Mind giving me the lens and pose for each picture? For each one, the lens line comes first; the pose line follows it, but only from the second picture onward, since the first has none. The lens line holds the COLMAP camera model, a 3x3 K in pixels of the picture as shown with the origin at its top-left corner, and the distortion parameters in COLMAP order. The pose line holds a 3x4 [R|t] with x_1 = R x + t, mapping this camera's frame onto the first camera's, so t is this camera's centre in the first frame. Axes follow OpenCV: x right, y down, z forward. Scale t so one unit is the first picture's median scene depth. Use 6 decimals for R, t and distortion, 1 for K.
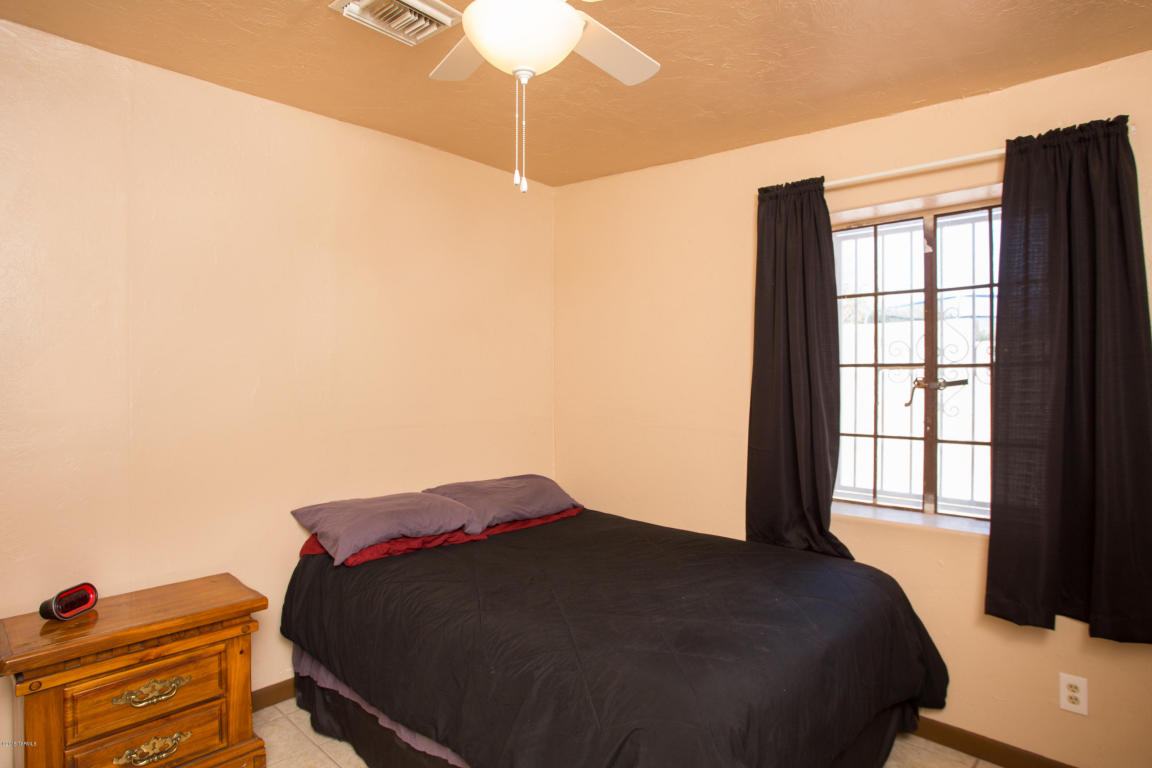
lens RADIAL K [[631.9, 0, 576.0], [0, 631.9, 384.0], [0, 0, 1]] dist [-0.000290, -0.000086]
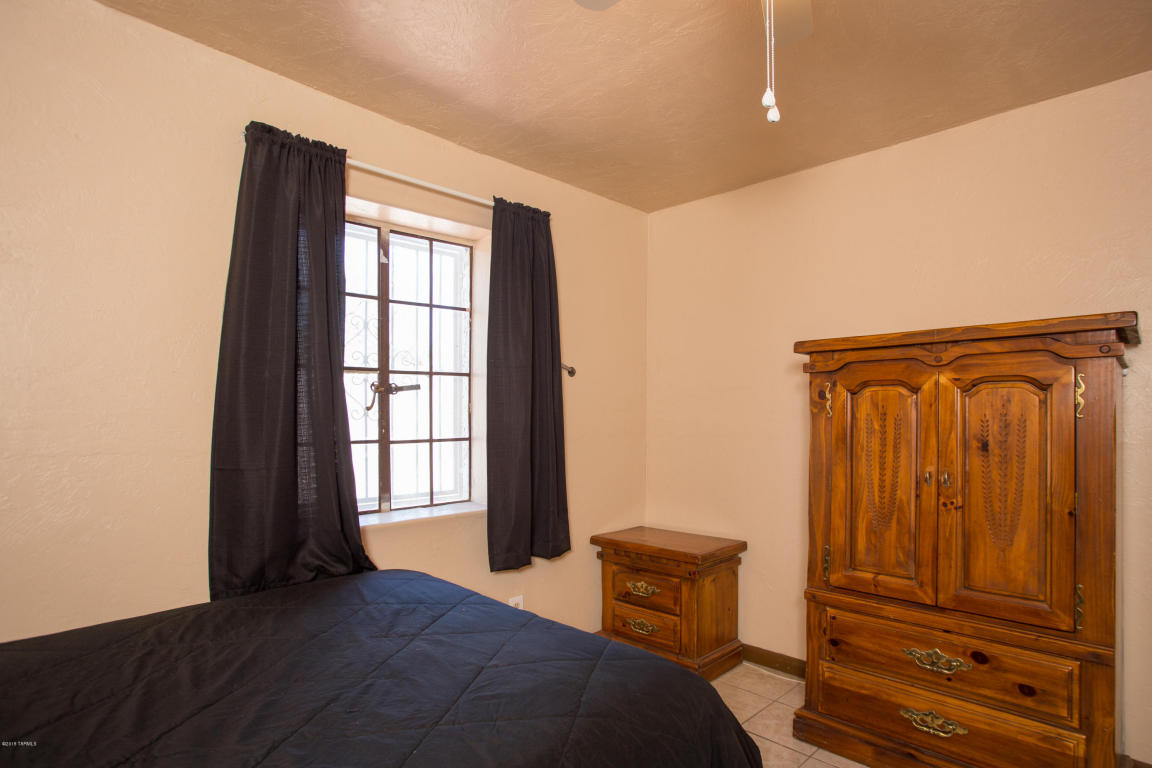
lens RADIAL K [[644.6, 0, 575.9], [0, 644.6, 406.2], [0, 0, 1]] dist [-0.001200, -0.000085]
pose [[0.073134, -0.010939, 0.997262, -0.481379], [-0.020671, 0.999708, 0.012481, 0.009616], [-0.997108, -0.021527, 0.072887, 0.605860]]
